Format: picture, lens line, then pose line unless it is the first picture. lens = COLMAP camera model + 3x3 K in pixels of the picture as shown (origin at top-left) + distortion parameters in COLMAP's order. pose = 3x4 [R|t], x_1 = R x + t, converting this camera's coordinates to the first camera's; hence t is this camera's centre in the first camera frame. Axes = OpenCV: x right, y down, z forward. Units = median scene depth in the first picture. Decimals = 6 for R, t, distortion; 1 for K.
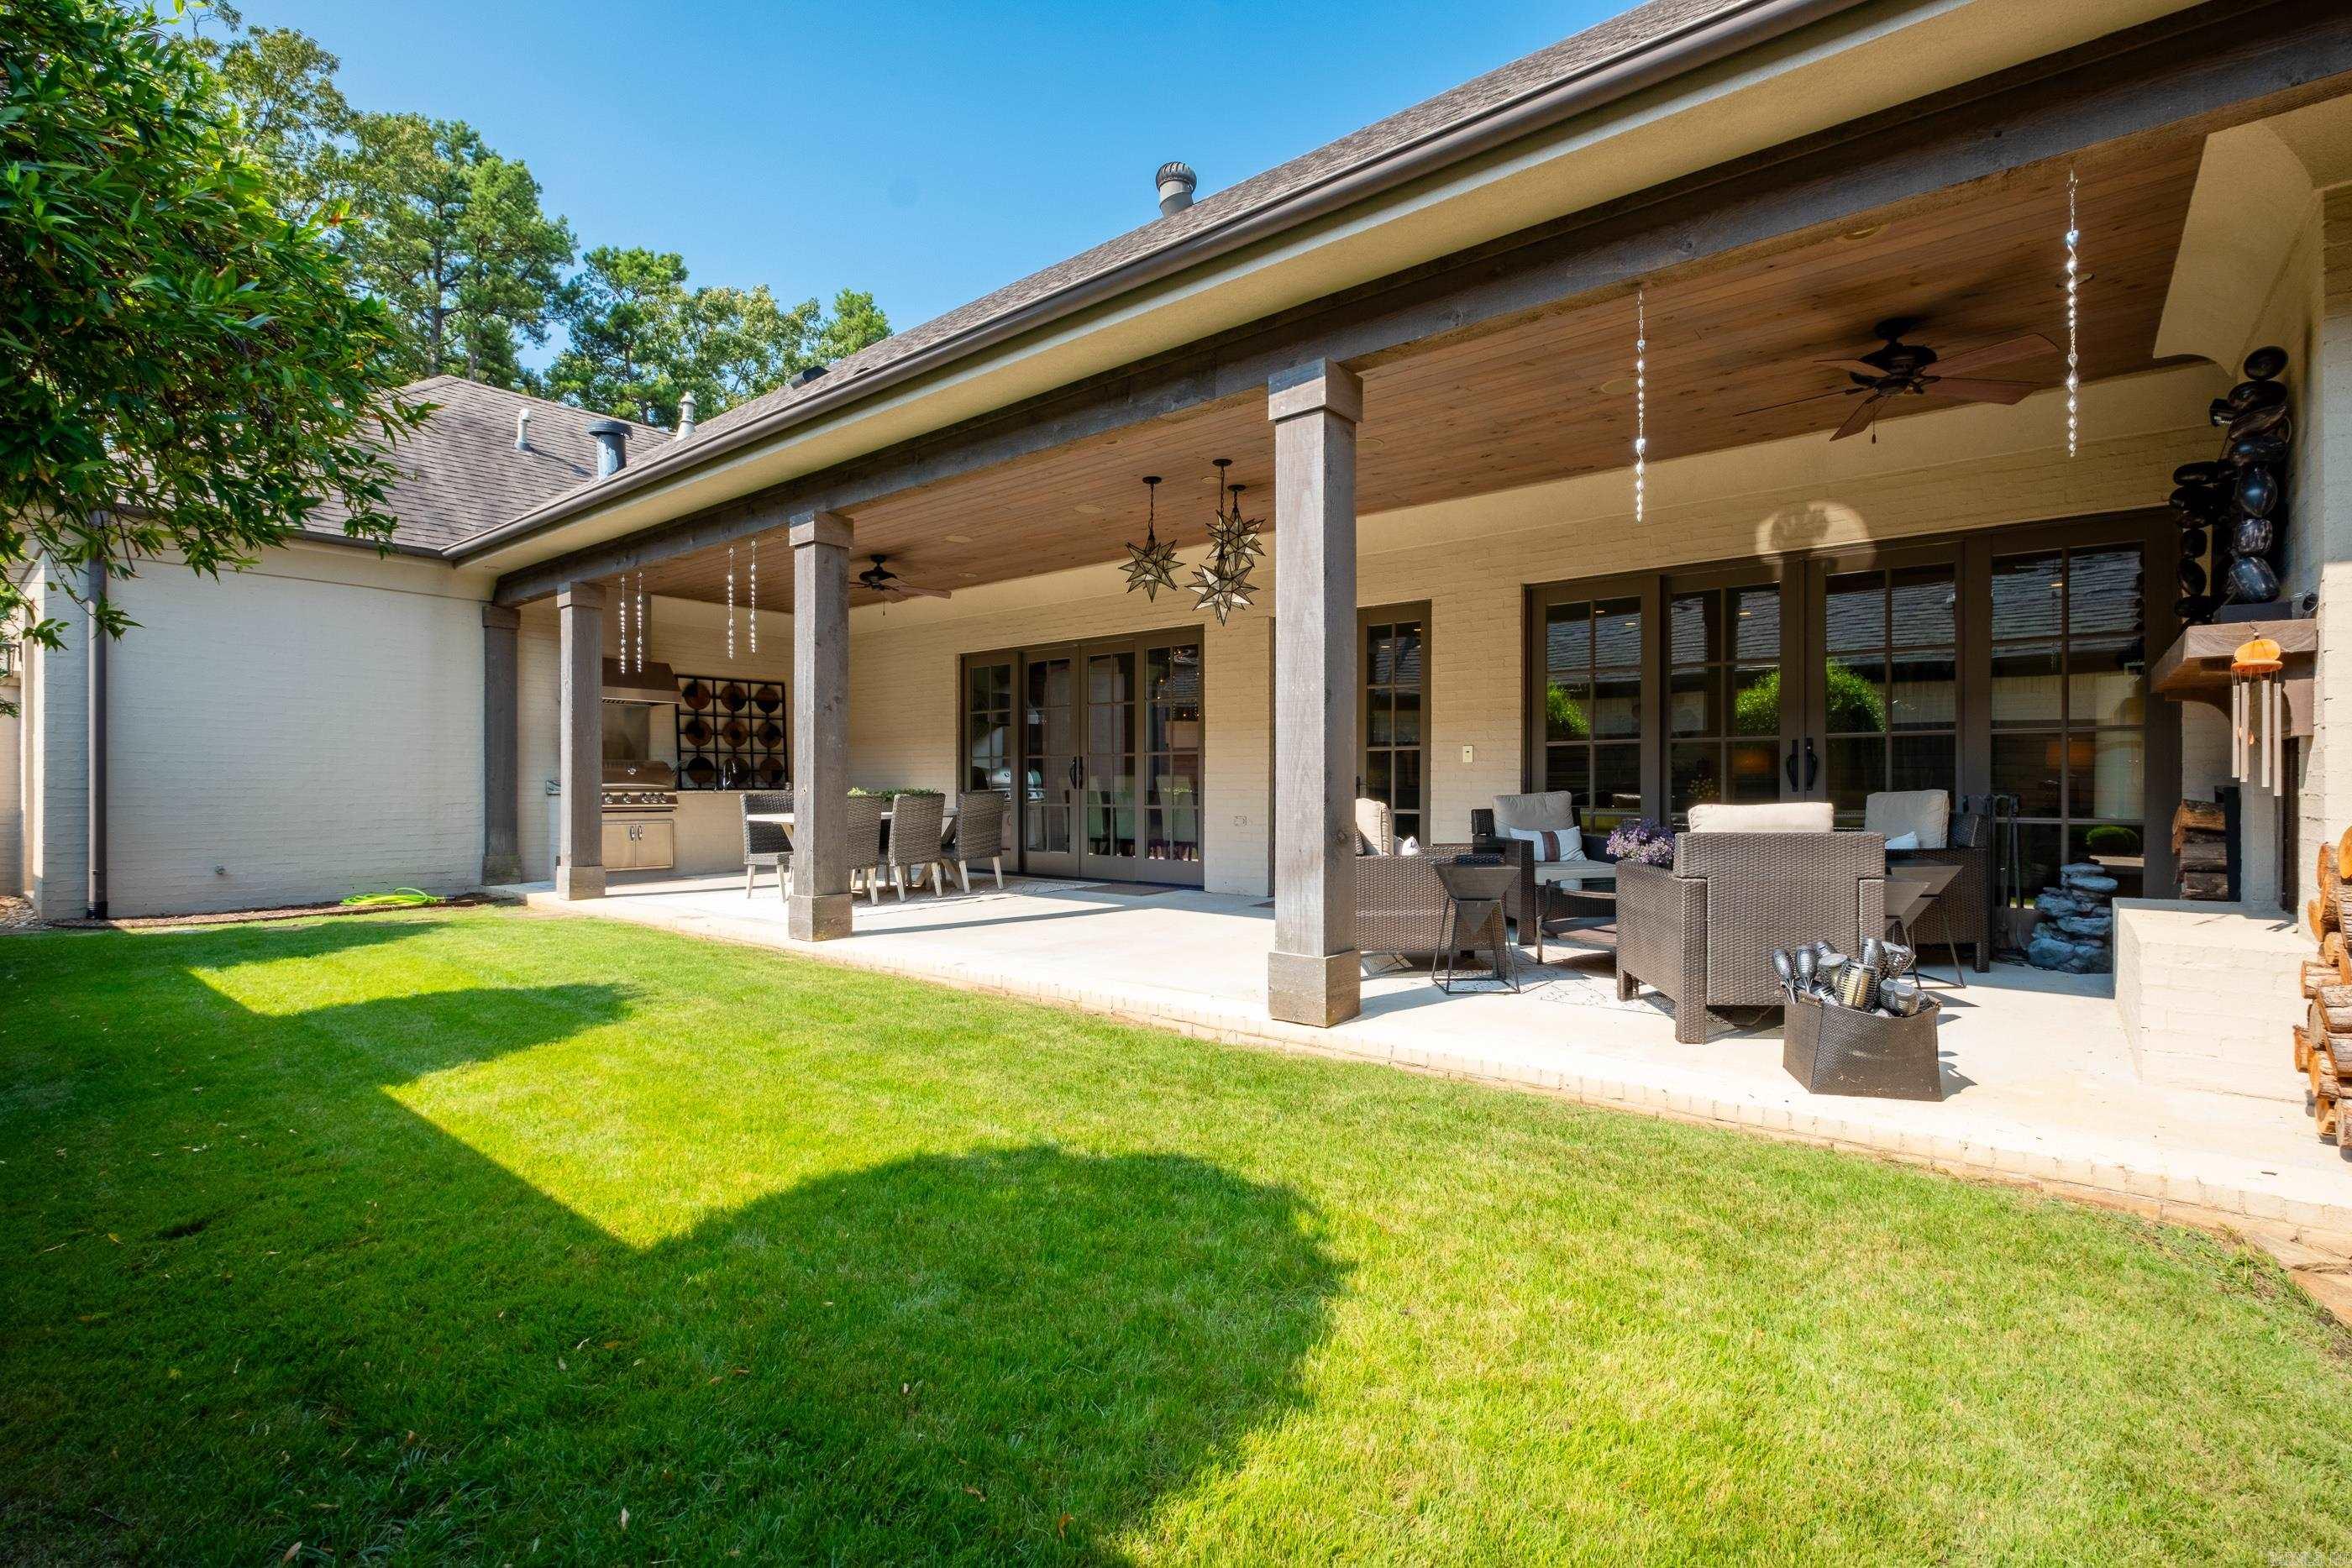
lens RADIAL K [[1030.3, 0, 1184.5], [0, 1030.3, 770.6], [0, 0, 1]] dist [0.000555, 0.000006]
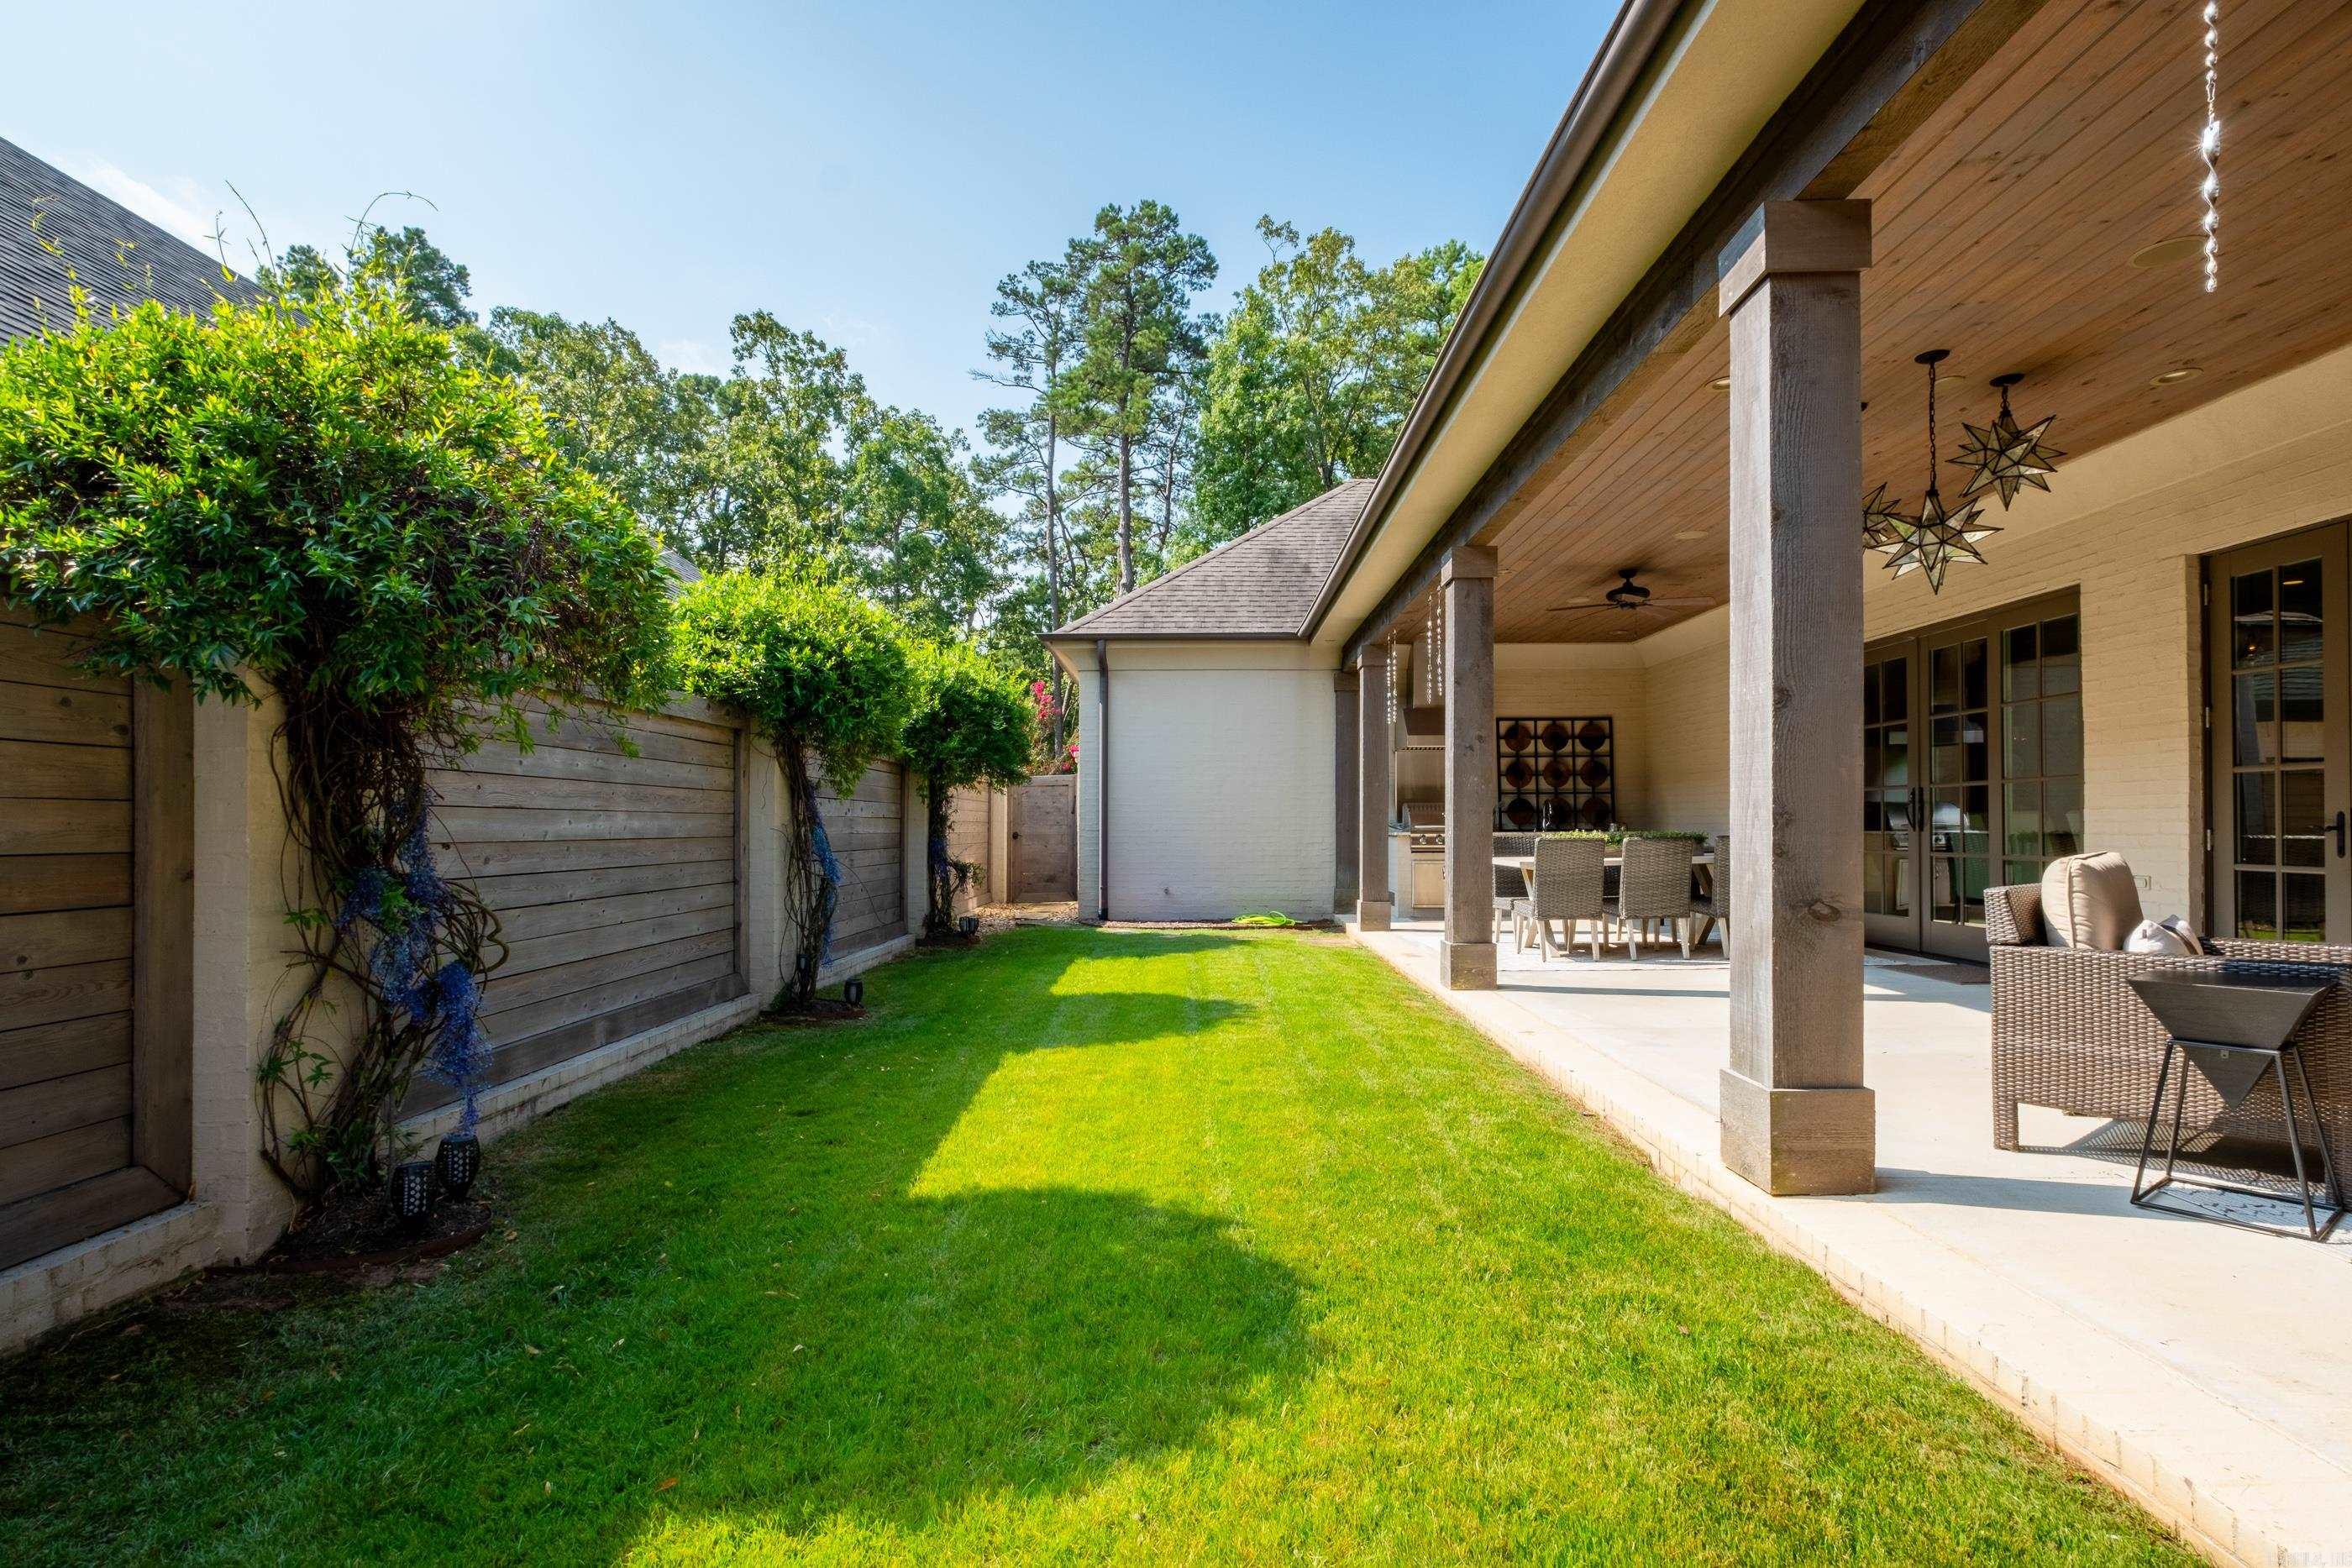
lens RADIAL K [[1096.3, 0, 1204.4], [0, 1096.3, 797.7], [0, 0, 1]] dist [-0.004427, -0.001142]
pose [[0.625554, -0.021919, -0.779873, 0.220450], [0.014536, 0.999759, -0.016439, -0.001059], [0.780045, -0.001053, 0.625722, 0.125717]]
